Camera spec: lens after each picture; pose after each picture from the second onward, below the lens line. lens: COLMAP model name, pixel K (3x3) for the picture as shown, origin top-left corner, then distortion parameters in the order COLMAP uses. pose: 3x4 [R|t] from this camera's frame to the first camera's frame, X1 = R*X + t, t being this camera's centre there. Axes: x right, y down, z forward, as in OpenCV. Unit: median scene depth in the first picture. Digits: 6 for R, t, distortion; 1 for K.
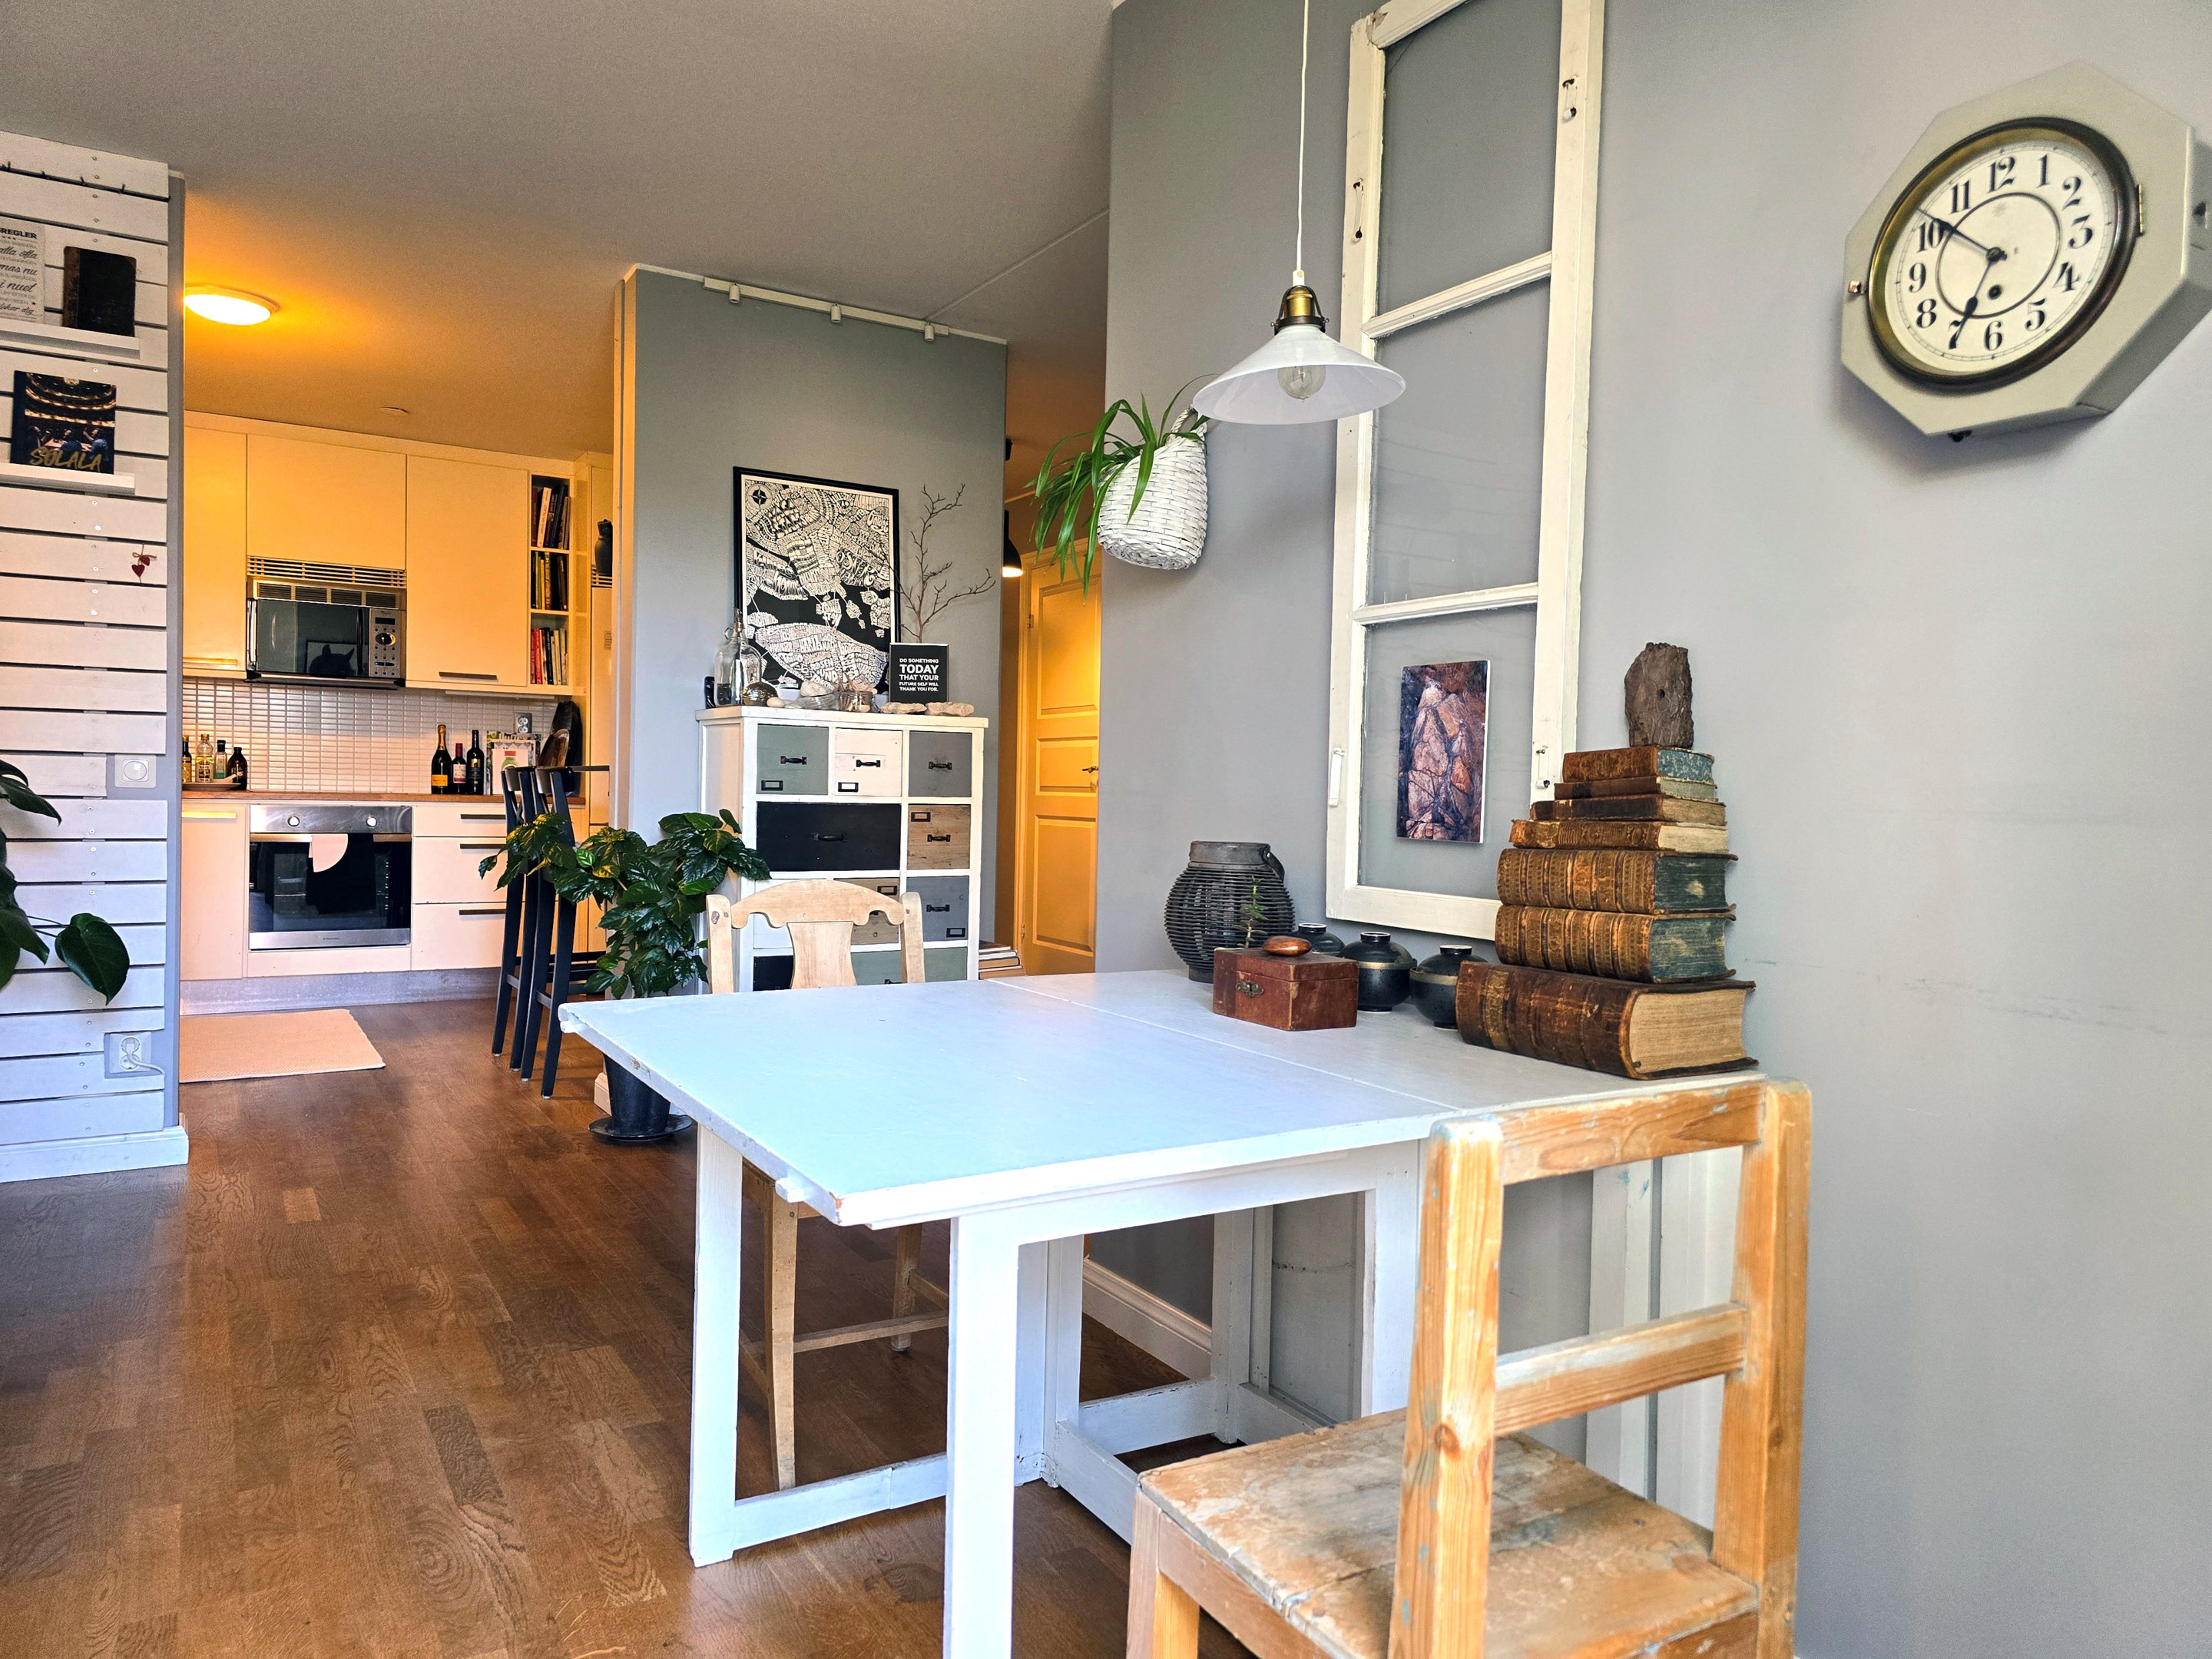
lens RADIAL K [[1467.2, 0, 1110.9], [0, 1467.2, 823.7], [0, 0, 1]] dist [0.045487, -0.035528]
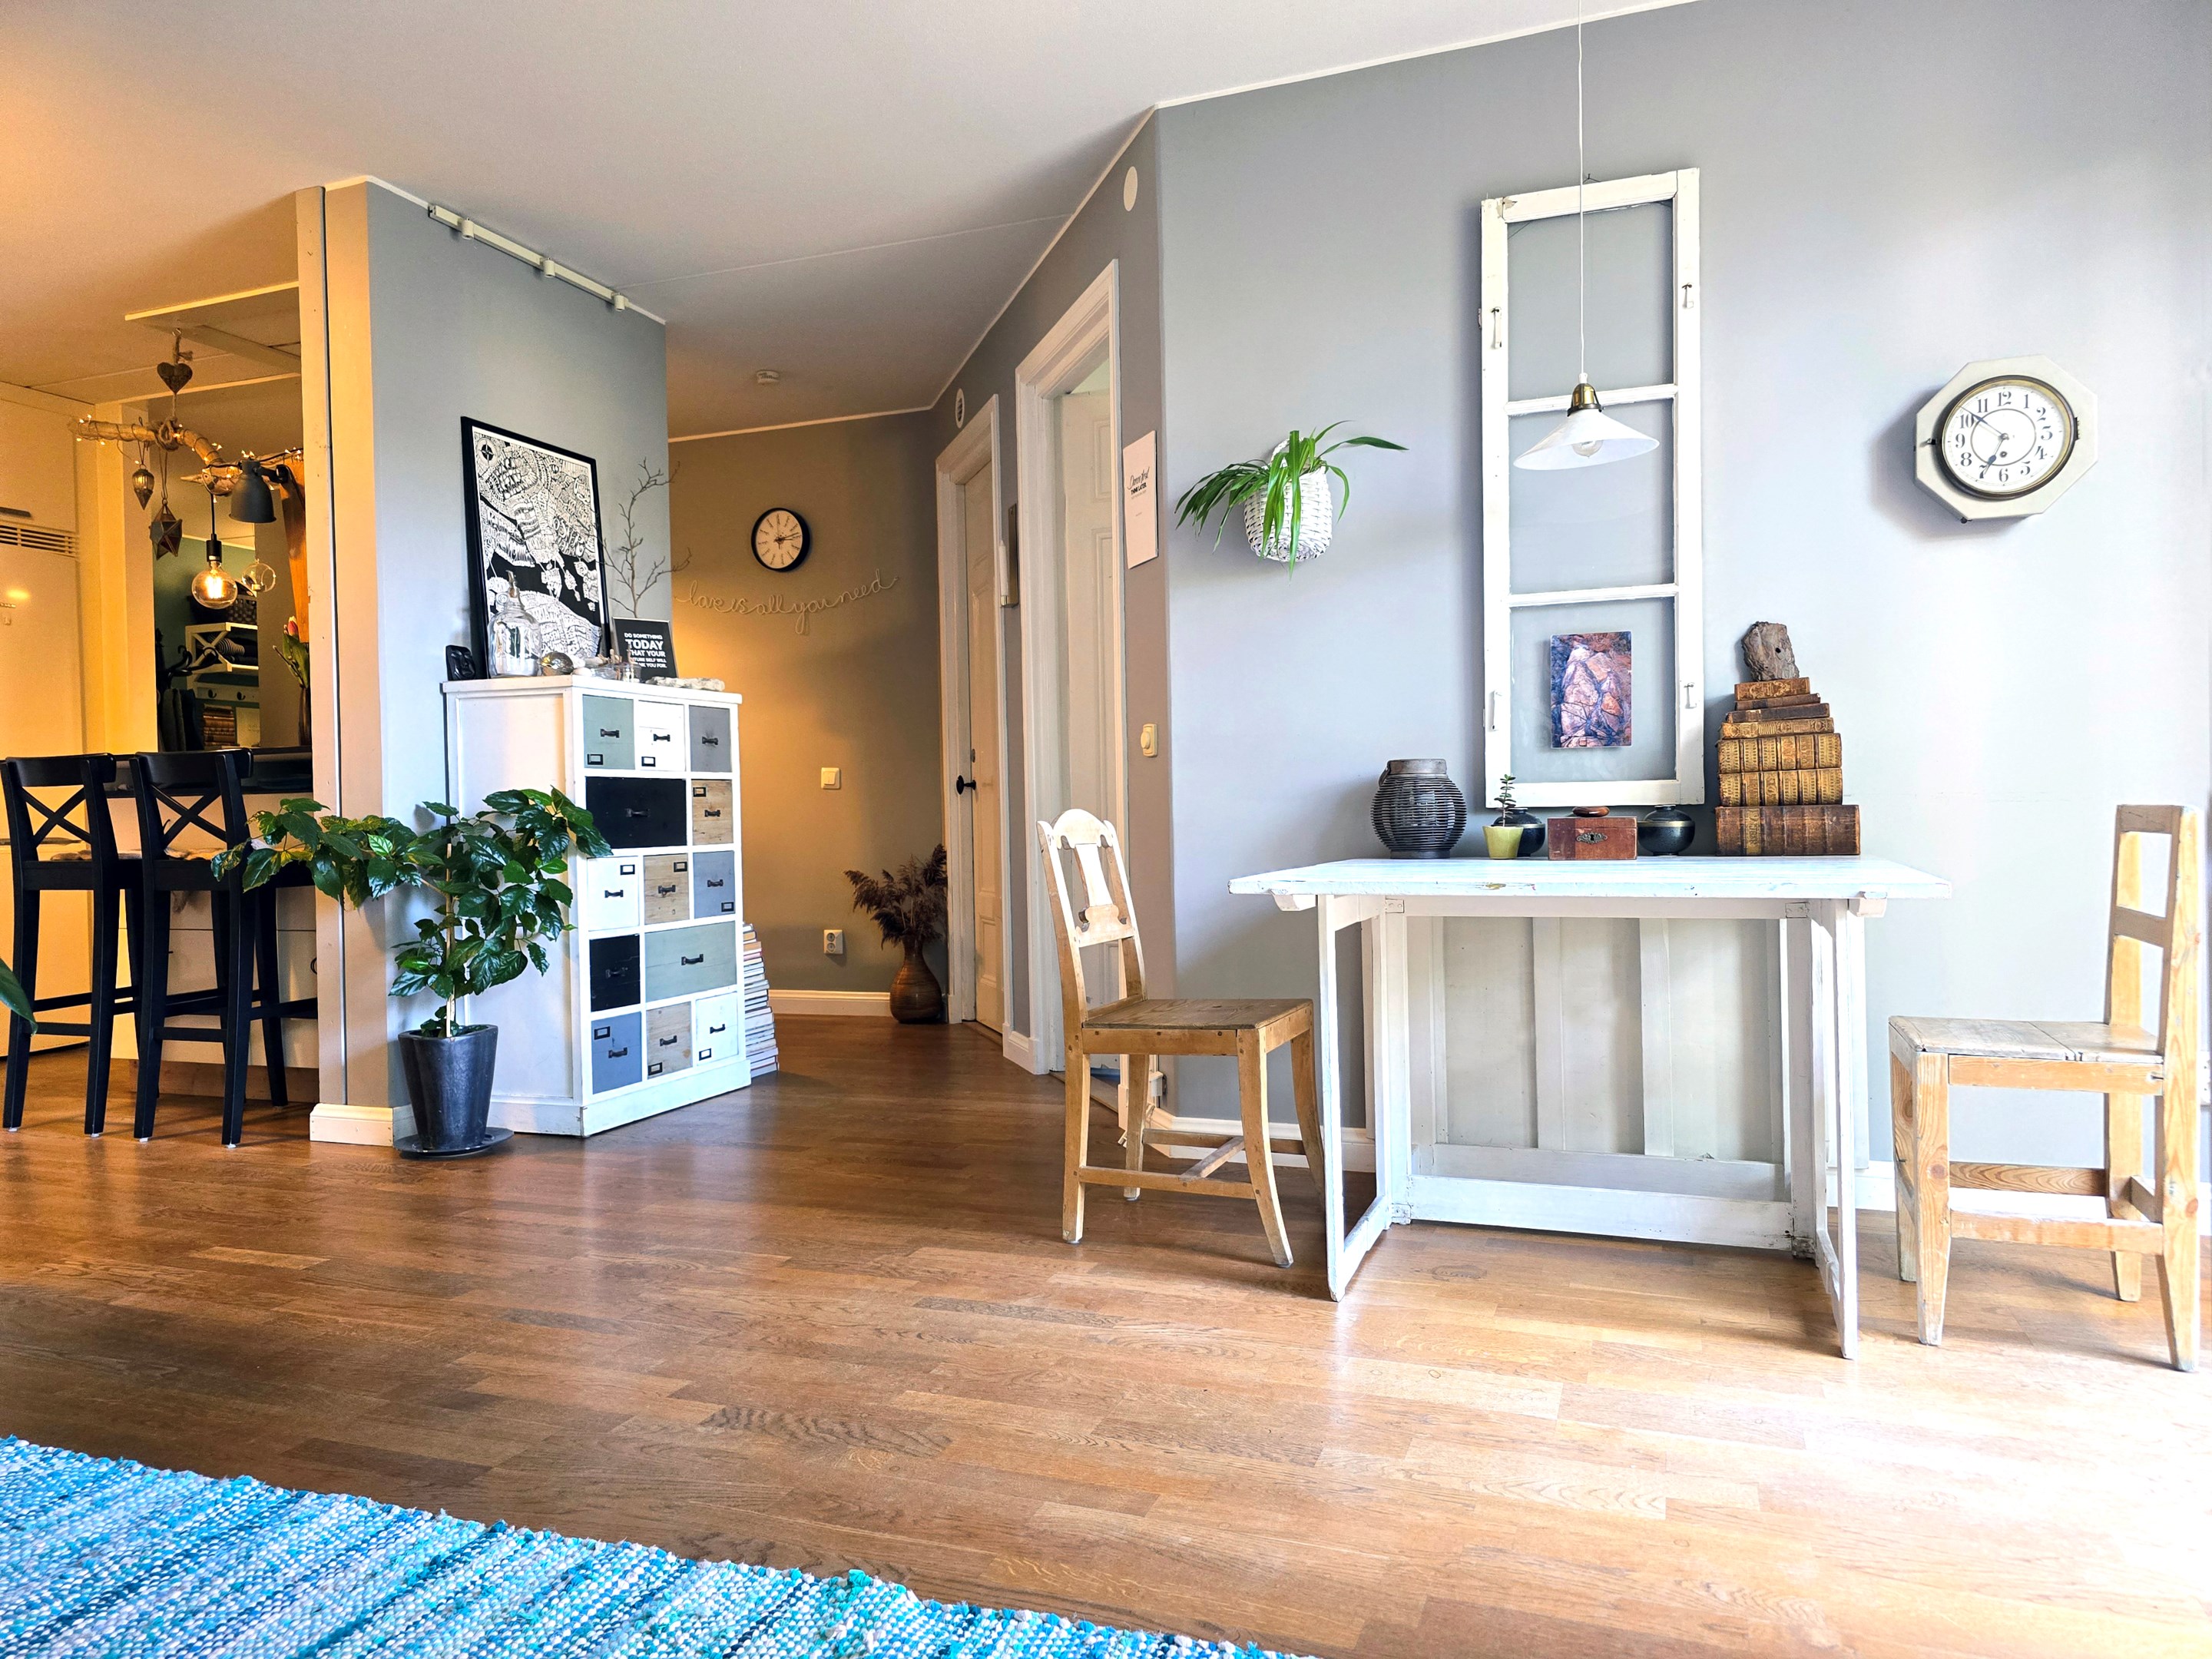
lens RADIAL K [[1467.2, 0, 1102.9], [0, 1467.2, 836.9], [0, 0, 1]] dist [0.045487, -0.035528]
pose [[0.792669, -0.047252, 0.607819, -0.625535], [0.050590, 0.998651, 0.011660, 0.033848], [-0.607550, 0.021507, 0.793990, 0.043442]]
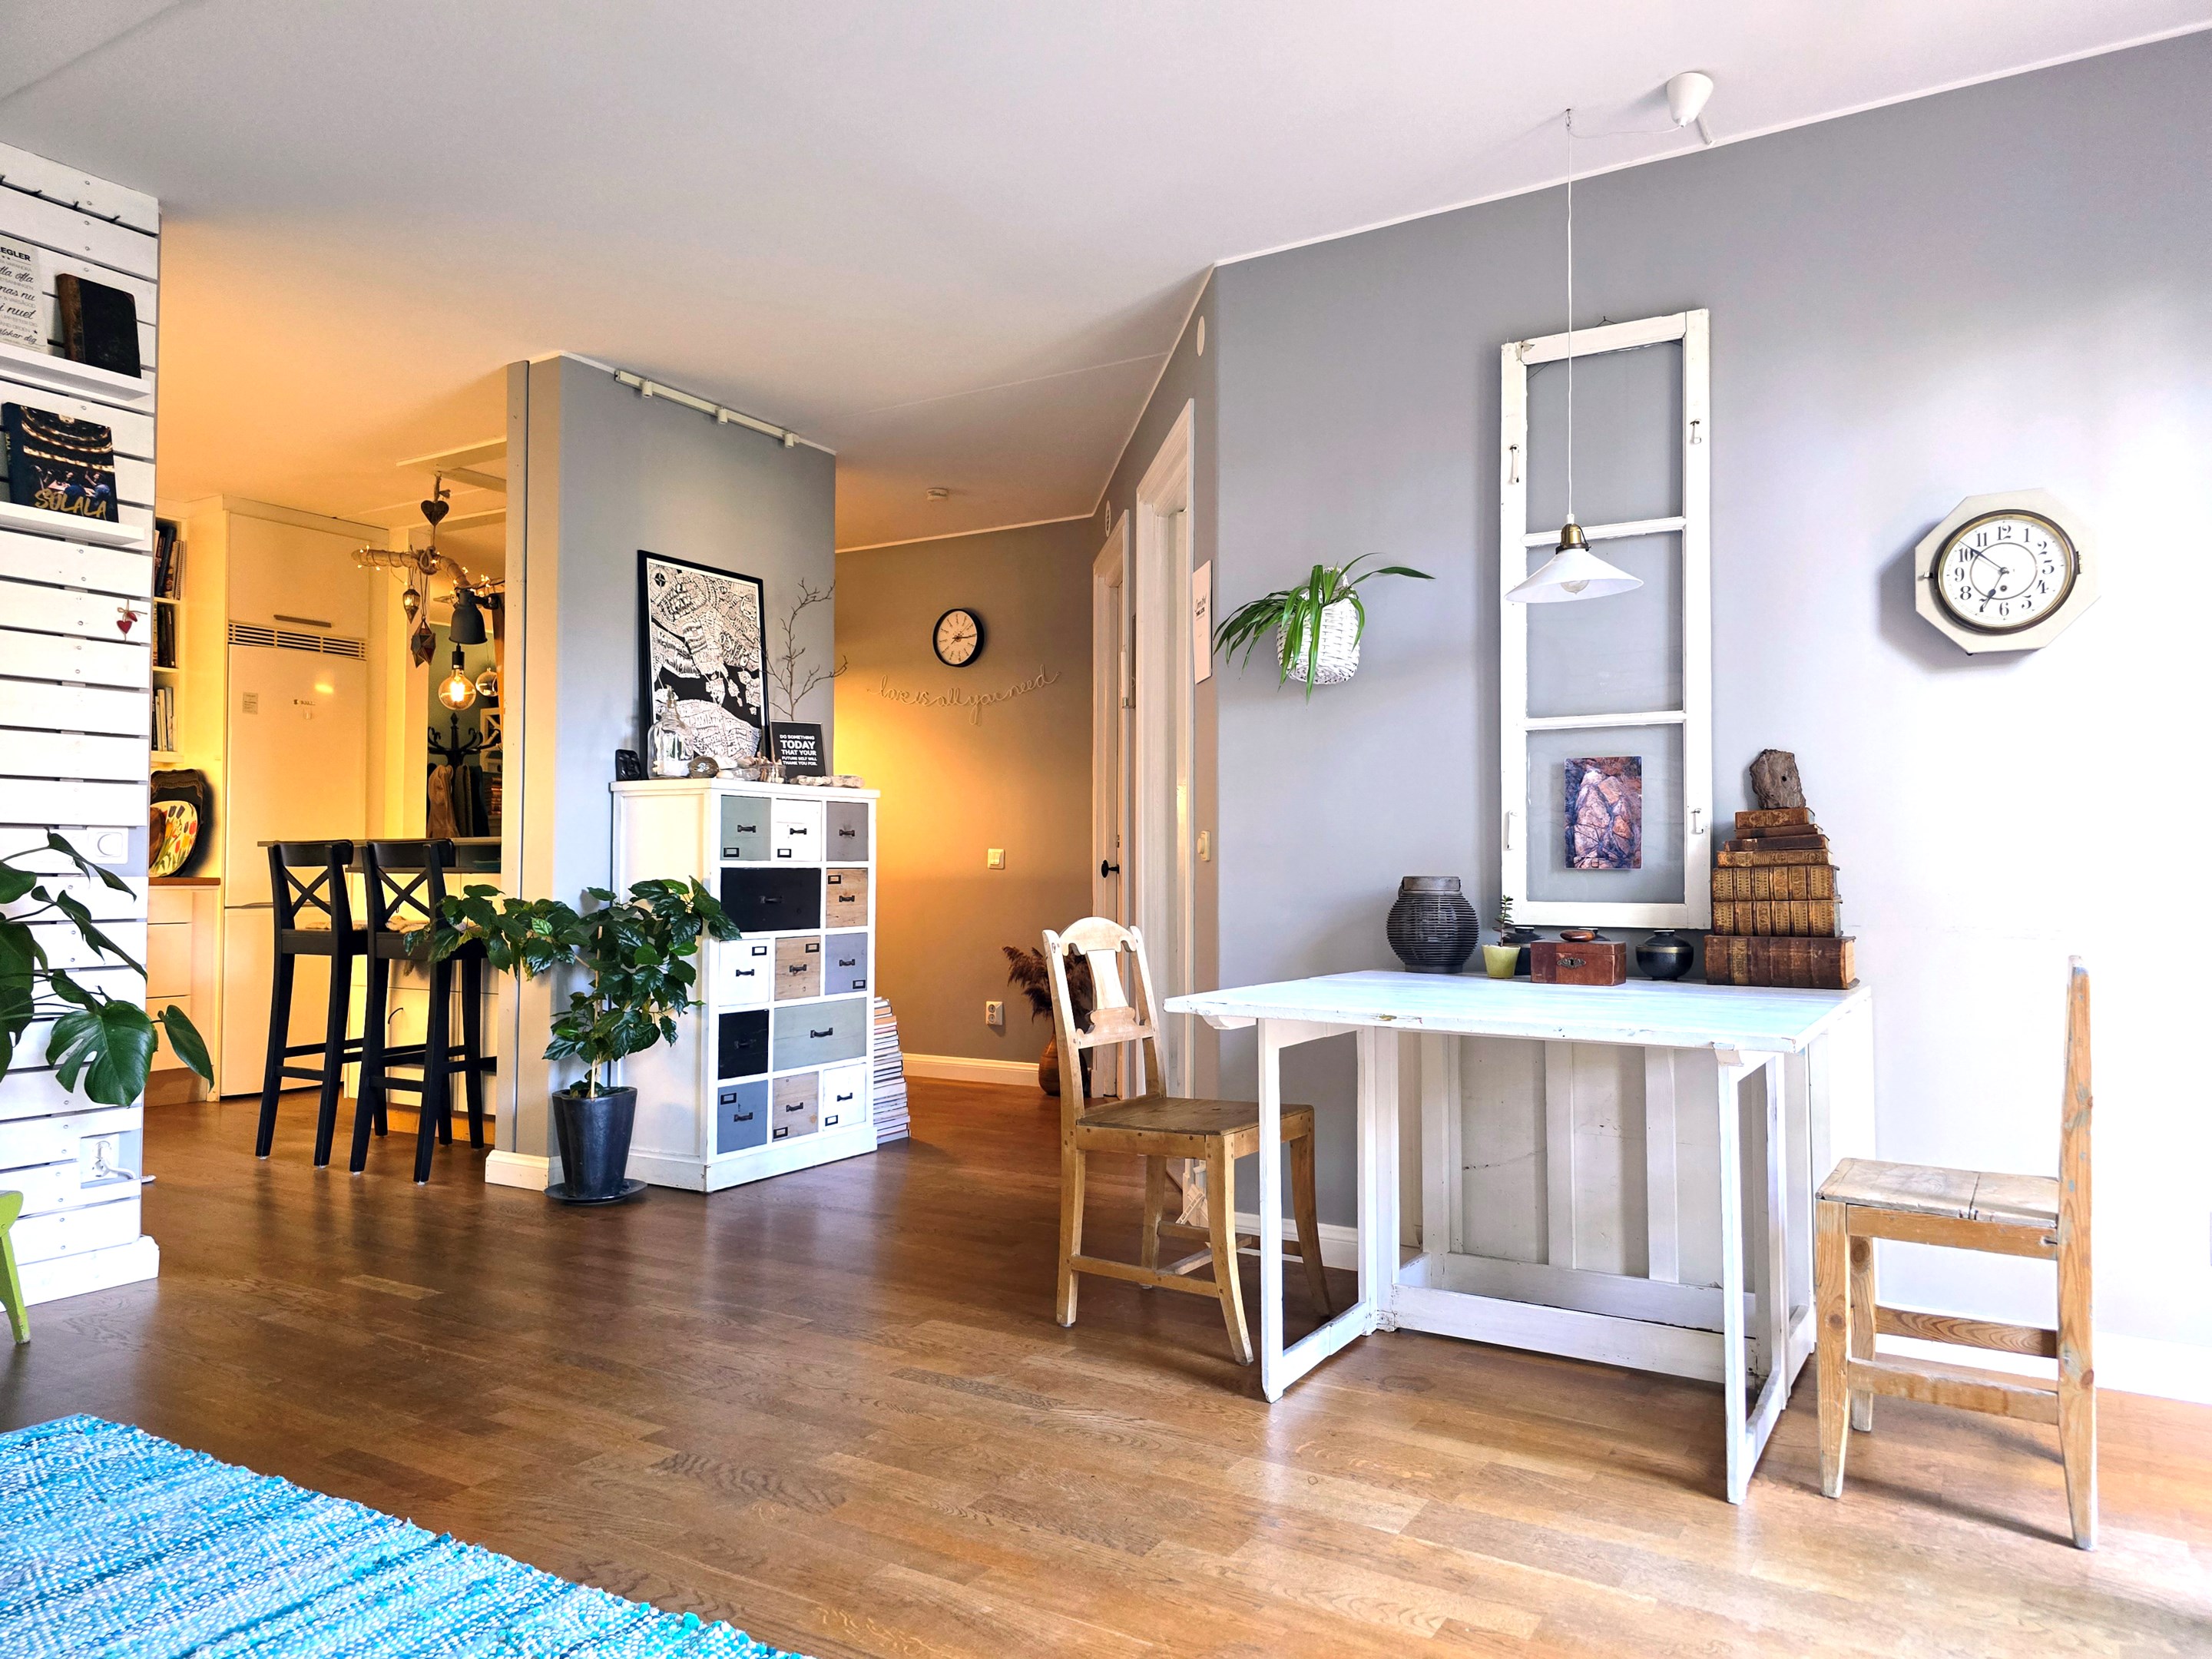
lens RADIAL K [[1467.2, 0, 1124.1], [0, 1467.2, 830.2], [0, 0, 1]] dist [0.045487, -0.035528]
pose [[0.887875, -0.007996, 0.460016, -0.529883], [0.029069, 0.998826, -0.038744, 0.008885], [-0.459166, 0.047772, 0.887065, -0.094265]]
